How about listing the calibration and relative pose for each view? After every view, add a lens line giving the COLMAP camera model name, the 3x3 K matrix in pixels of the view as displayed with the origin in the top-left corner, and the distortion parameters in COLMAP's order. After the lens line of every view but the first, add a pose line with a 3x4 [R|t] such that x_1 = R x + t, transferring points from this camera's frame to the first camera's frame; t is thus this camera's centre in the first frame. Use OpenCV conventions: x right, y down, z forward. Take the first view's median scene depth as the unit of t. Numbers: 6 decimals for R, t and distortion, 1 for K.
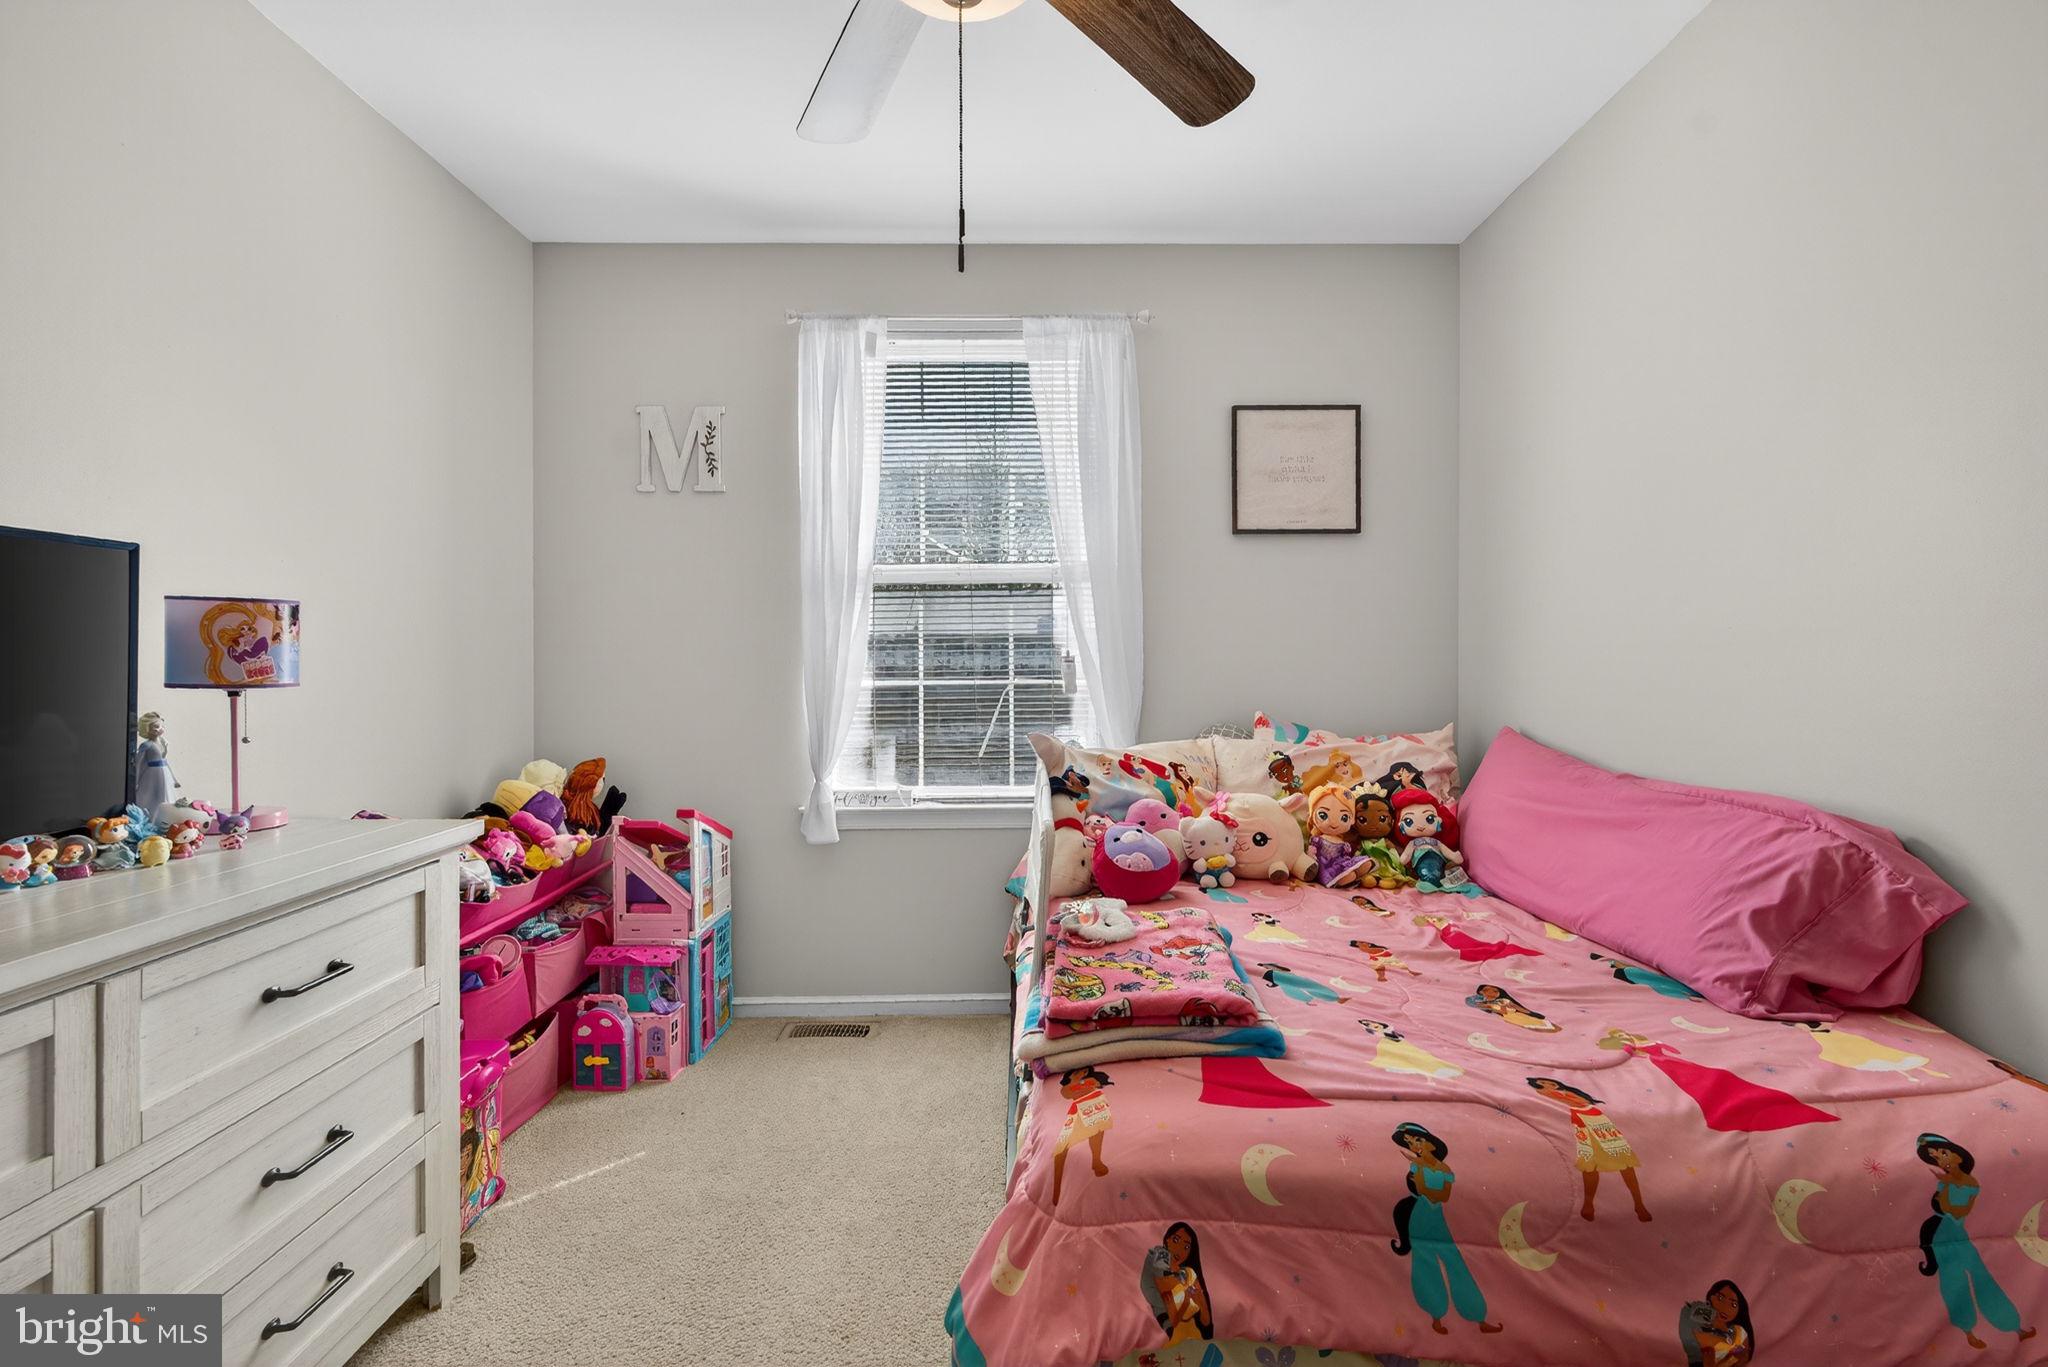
lens RADIAL K [[953.6, 0, 1032.4], [0, 953.6, 658.9], [0, 0, 1]] dist [-0.006903, 0.001515]
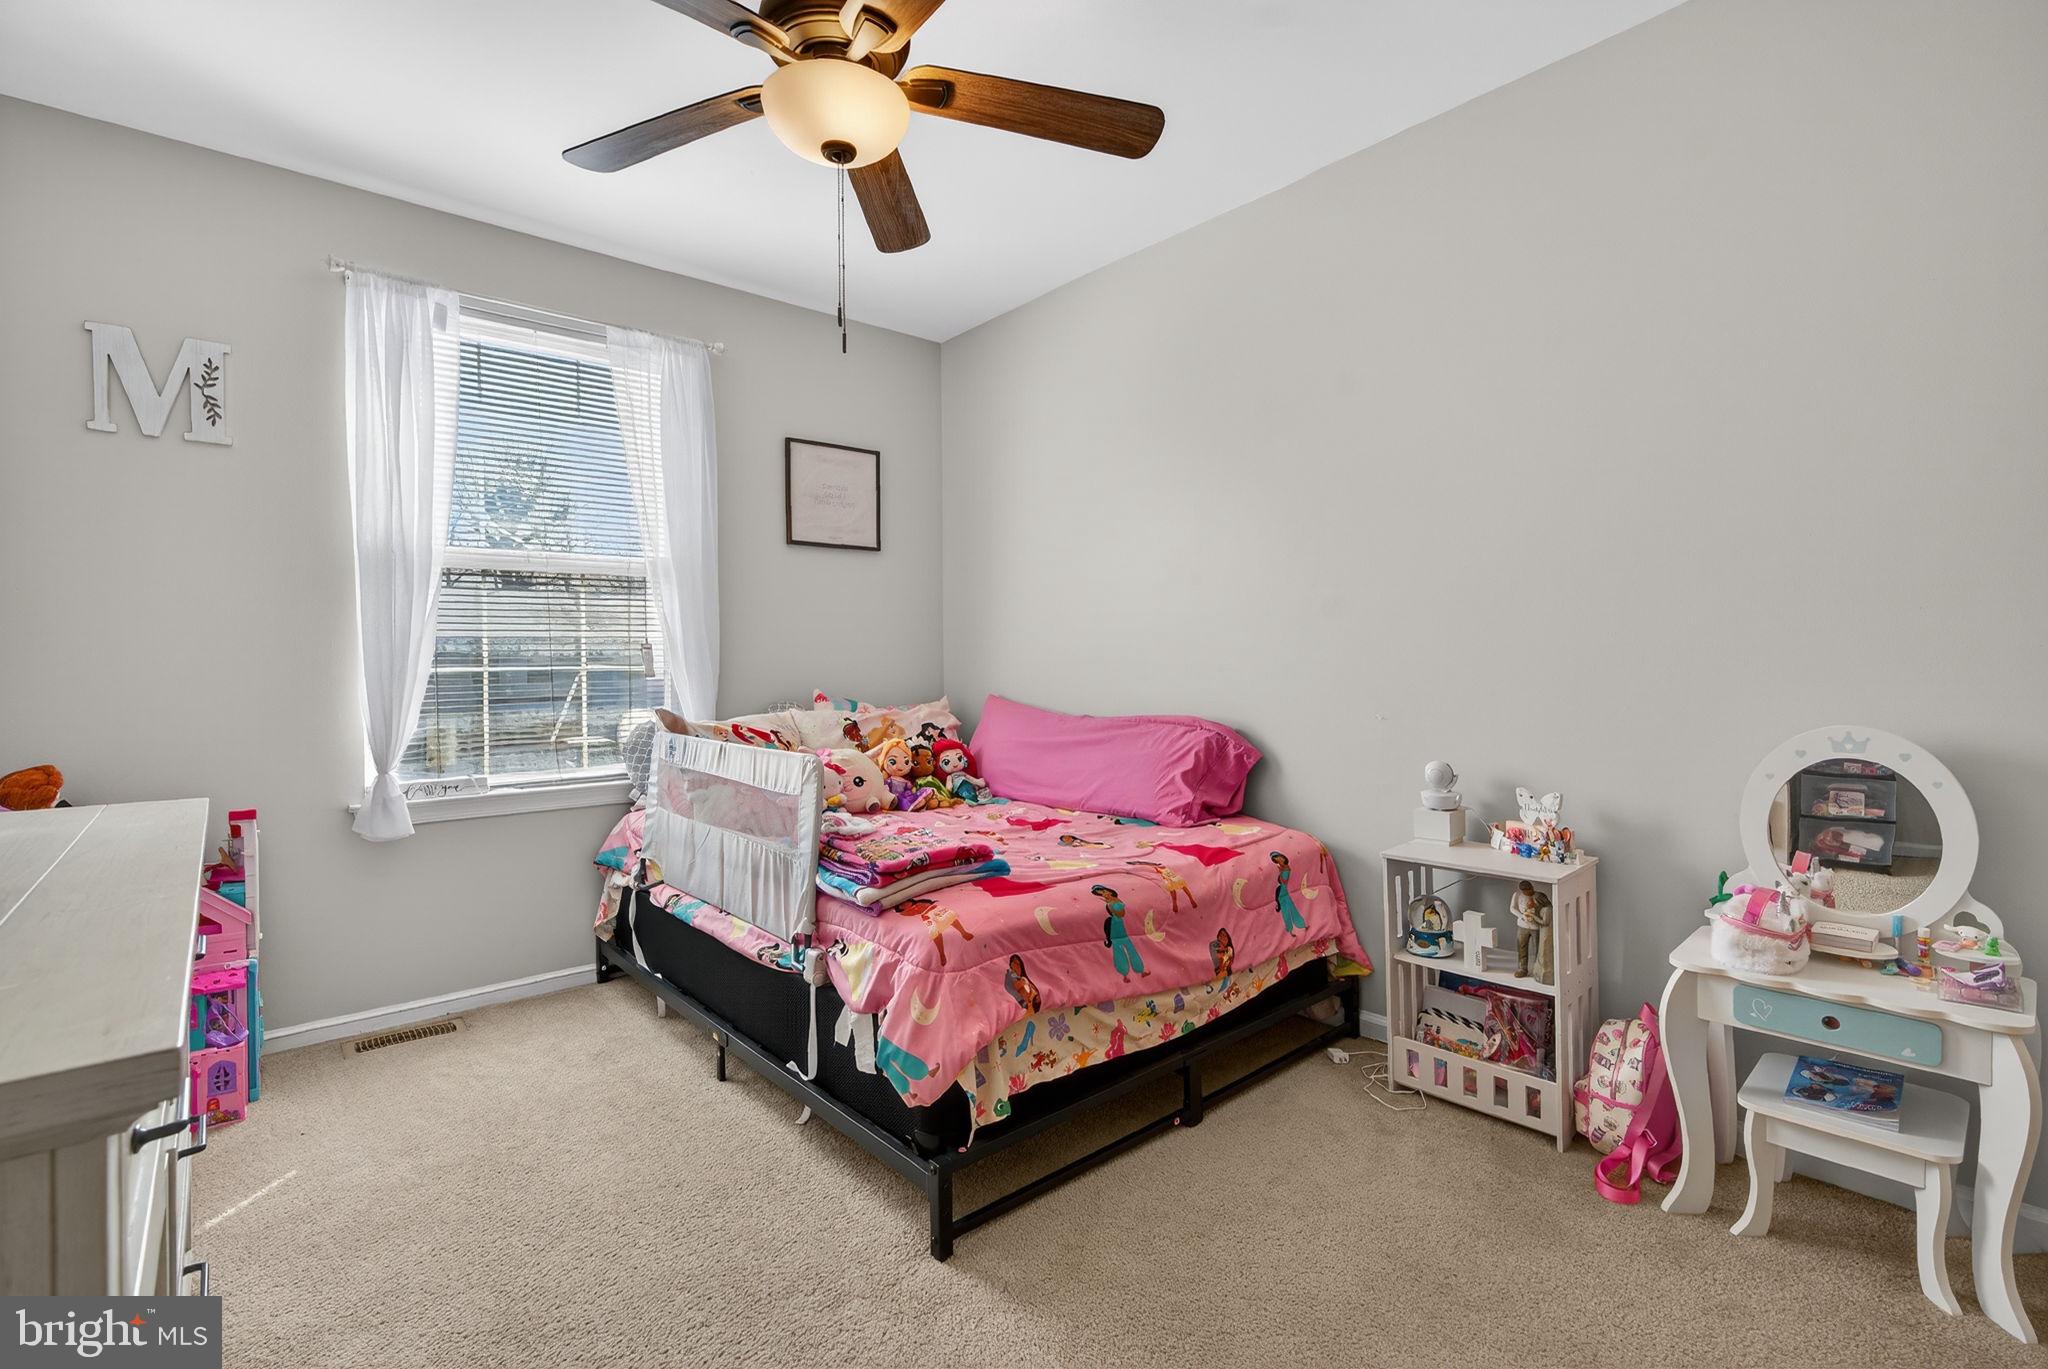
lens RADIAL K [[936.1, 0, 1043.0], [0, 936.1, 664.4], [0, 0, 1]] dist [-0.000672, -0.000031]
pose [[0.761898, -0.001683, 0.647694, -0.385396], [0.006574, 0.999965, -0.005135, 0.036699], [-0.647663, 0.008170, 0.761883, -0.134144]]
